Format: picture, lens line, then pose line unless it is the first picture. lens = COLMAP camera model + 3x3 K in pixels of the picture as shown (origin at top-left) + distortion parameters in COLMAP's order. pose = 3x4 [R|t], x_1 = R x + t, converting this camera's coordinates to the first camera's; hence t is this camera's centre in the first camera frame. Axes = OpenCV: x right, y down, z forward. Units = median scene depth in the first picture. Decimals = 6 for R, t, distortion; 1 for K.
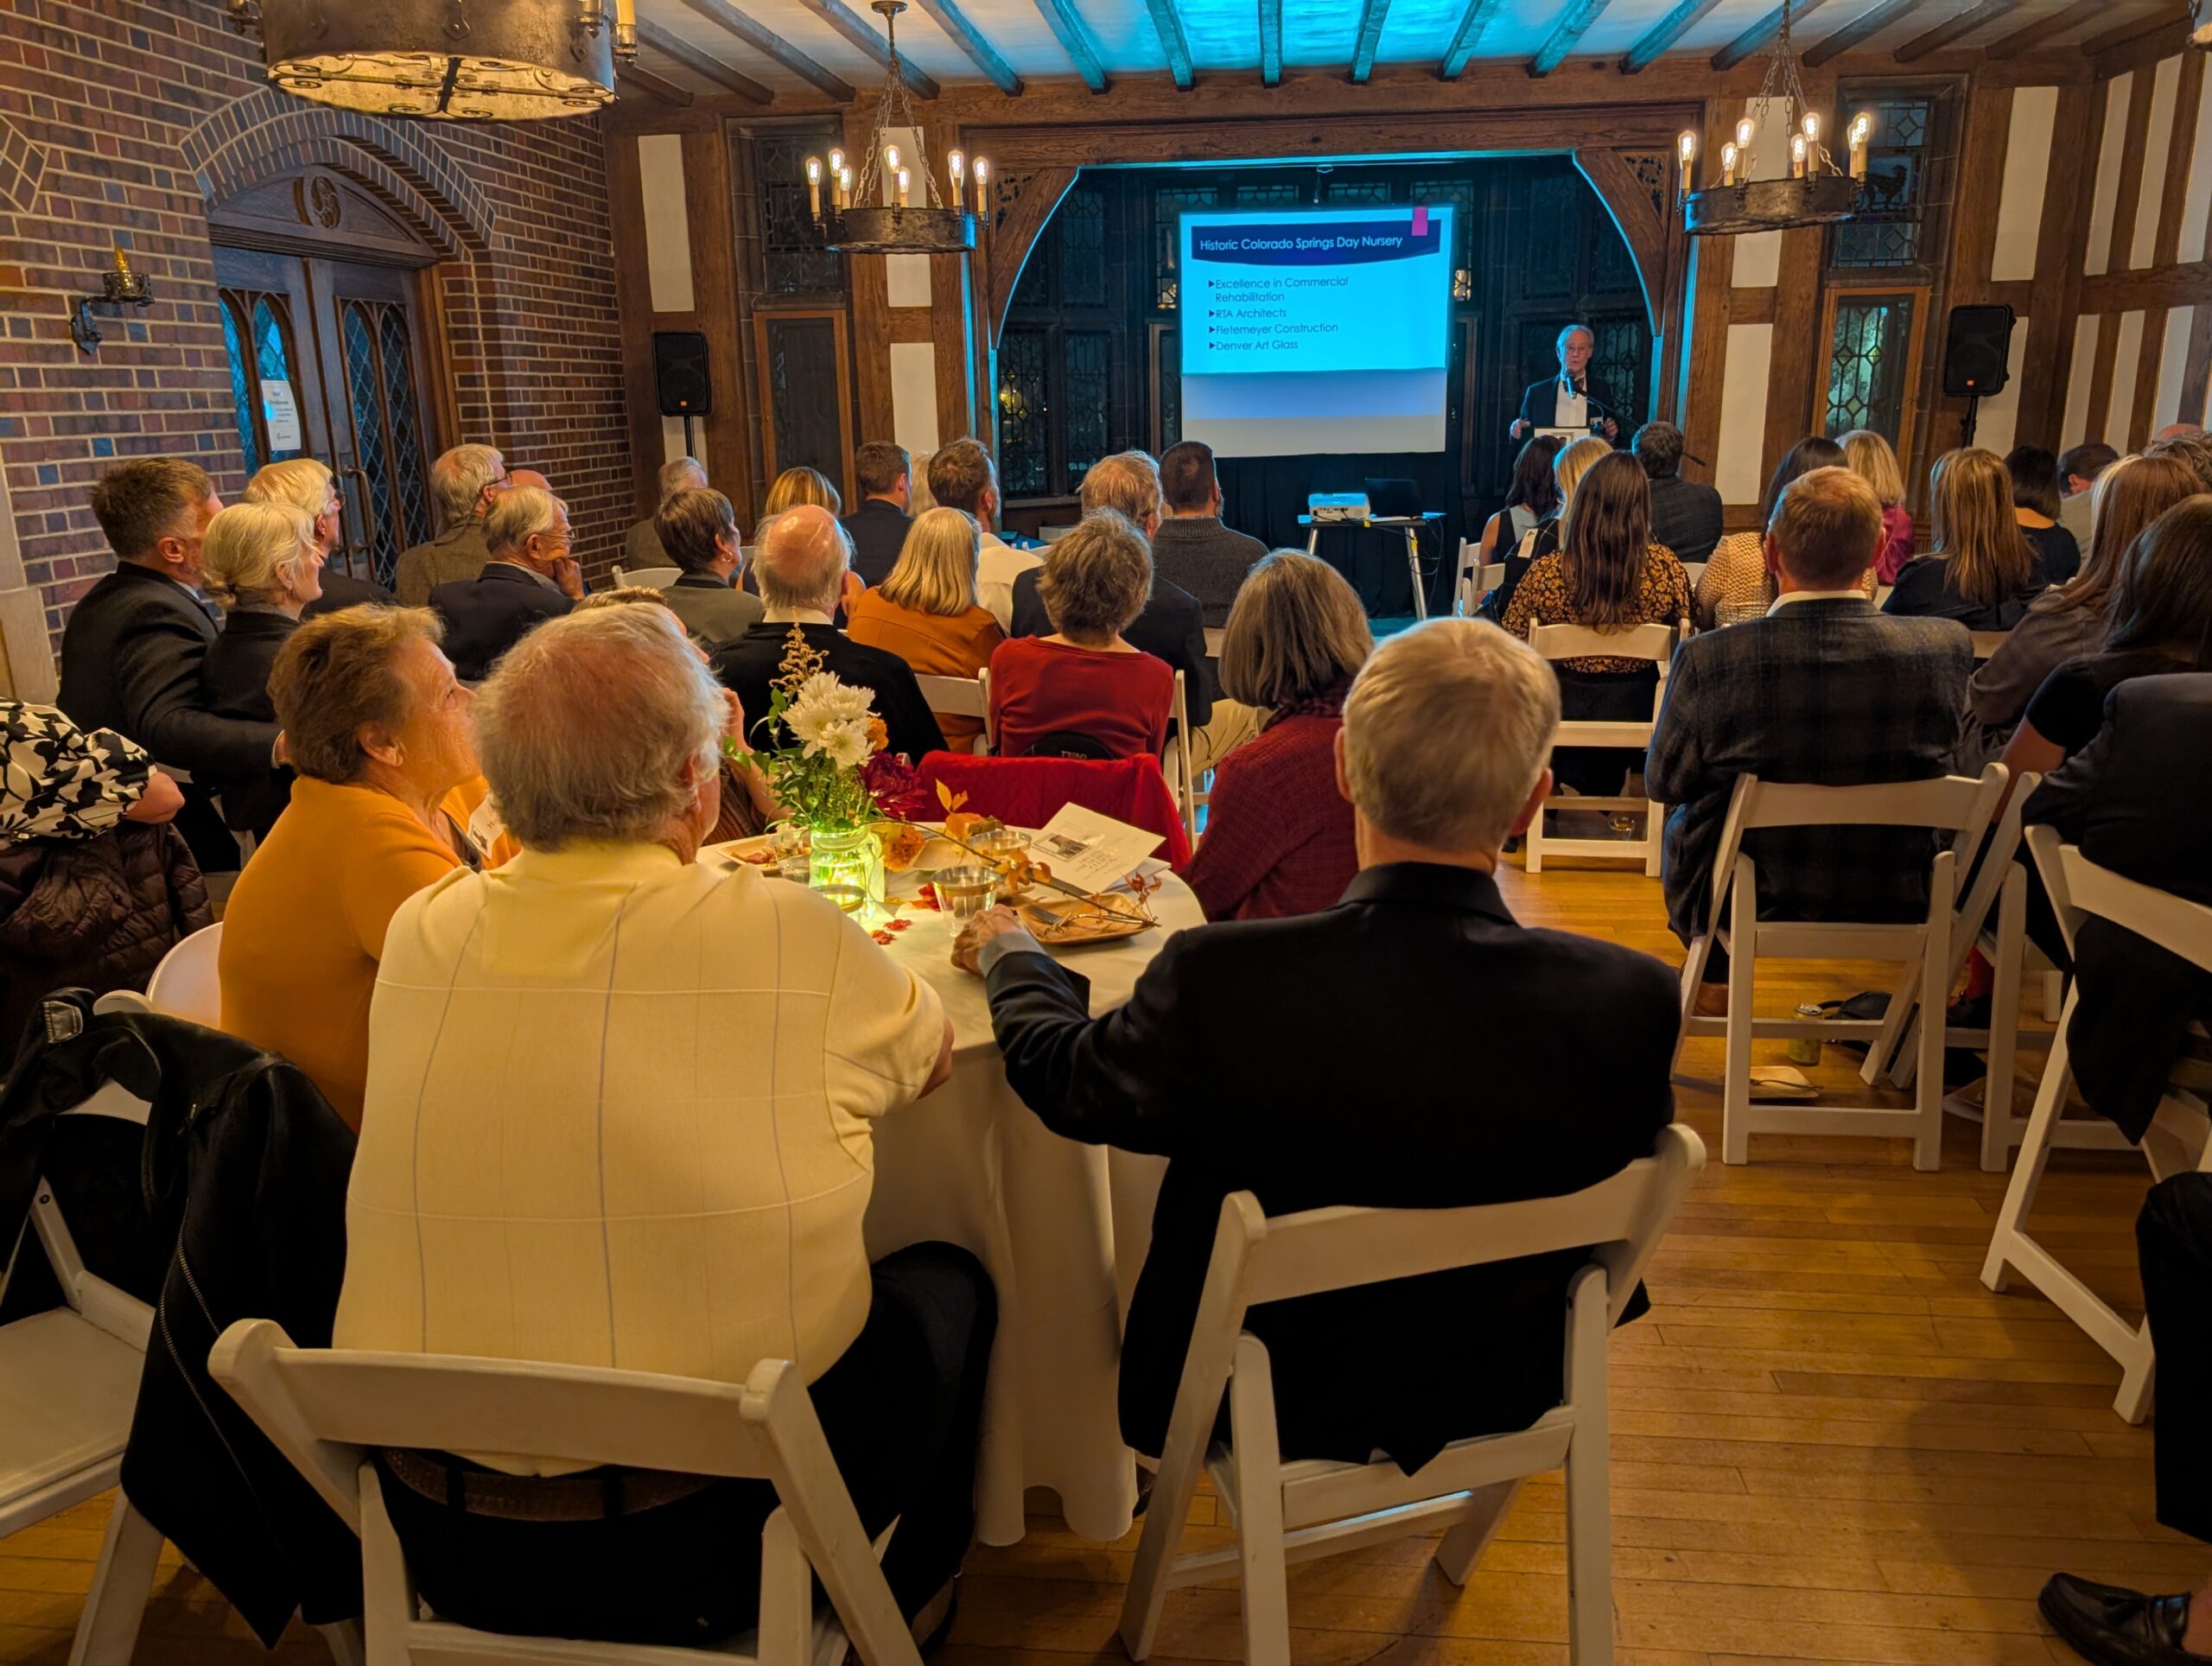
lens RADIAL K [[1594.1, 0, 1115.7], [0, 1594.1, 829.0], [0, 0, 1]] dist [0.014352, -0.010814]
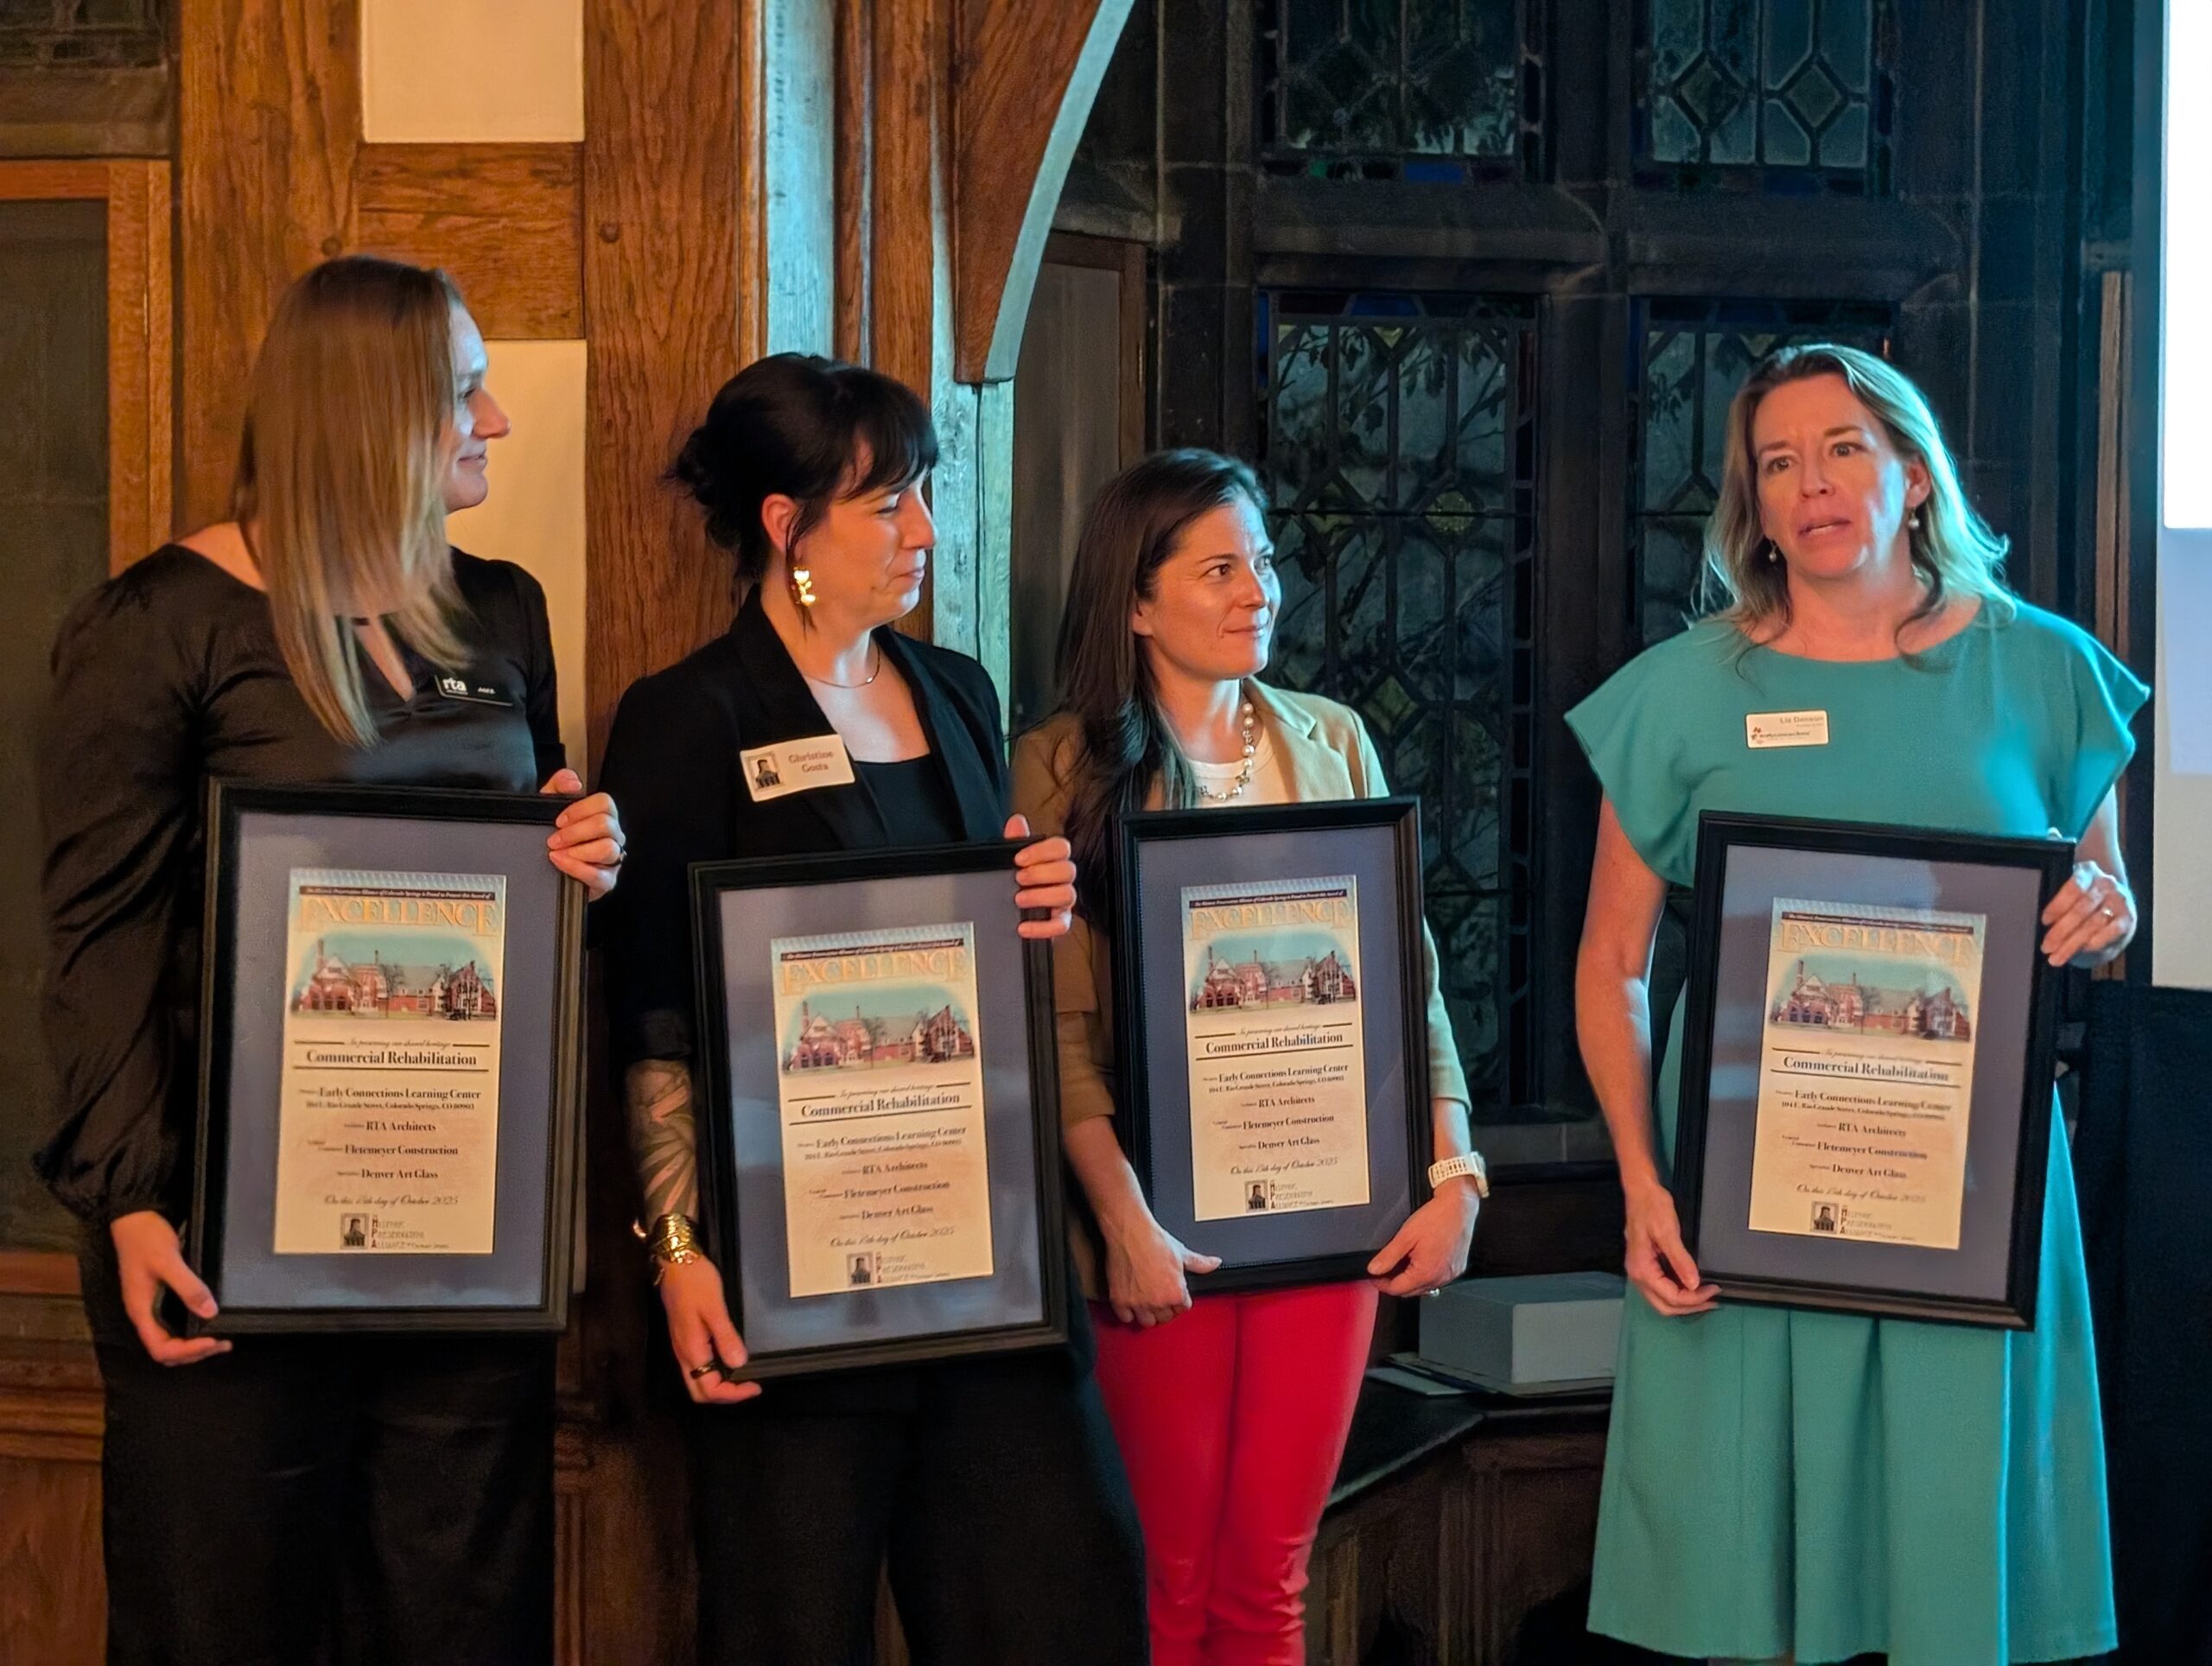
lens RADIAL K [[5330.8, 0, 1106.0], [0, 5330.8, 833.0], [0, 0, 1]] dist [0.303105, -1.429286]
pose [[0.968853, 0.033106, -0.245414, 0.099673], [-0.083714, 0.976465, -0.198767, -0.158873], [0.233058, 0.213121, 0.948822, 0.531905]]
